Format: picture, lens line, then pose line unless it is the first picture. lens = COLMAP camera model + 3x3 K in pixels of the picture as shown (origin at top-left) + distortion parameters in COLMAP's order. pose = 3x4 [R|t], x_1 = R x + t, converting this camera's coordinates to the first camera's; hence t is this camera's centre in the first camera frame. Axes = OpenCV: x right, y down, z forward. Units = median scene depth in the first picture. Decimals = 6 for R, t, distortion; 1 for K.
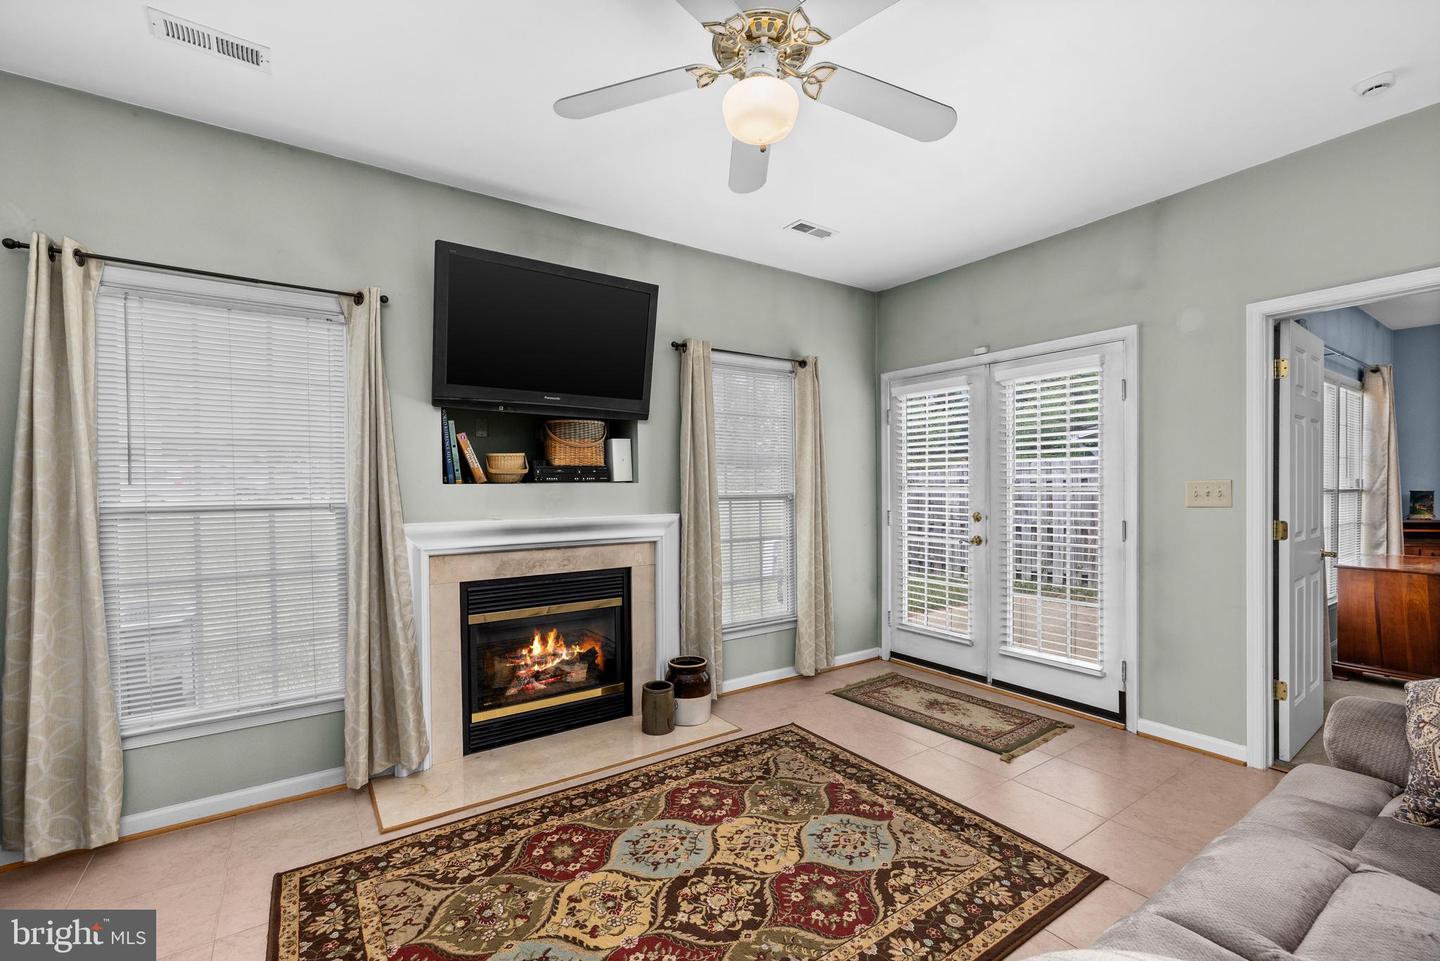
lens RADIAL K [[607.3, 0, 720.0], [0, 607.3, 480.5], [0, 0, 1]] dist [0.000623, -0.000324]
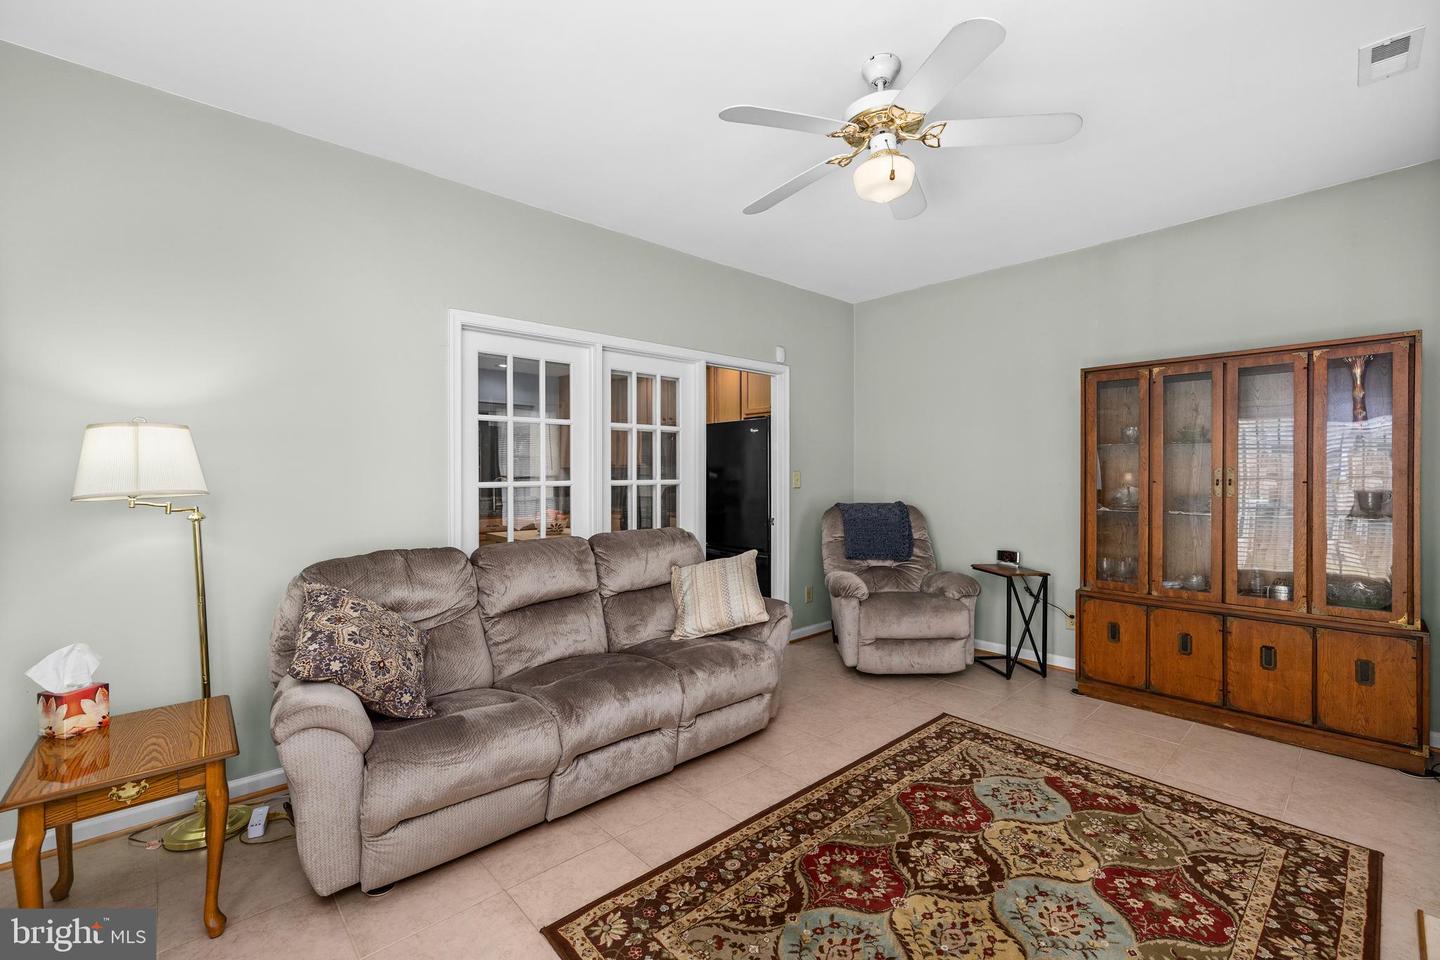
lens RADIAL K [[607.3, 0, 720.0], [0, 607.3, 480.0], [0, 0, 1]] dist [0.000623, -0.000324]
pose [[-0.990628, 0.010943, -0.136151, 0.513774], [0.010334, 0.999933, 0.005175, 0.013629], [0.136199, 0.003719, -0.990675, 1.947672]]
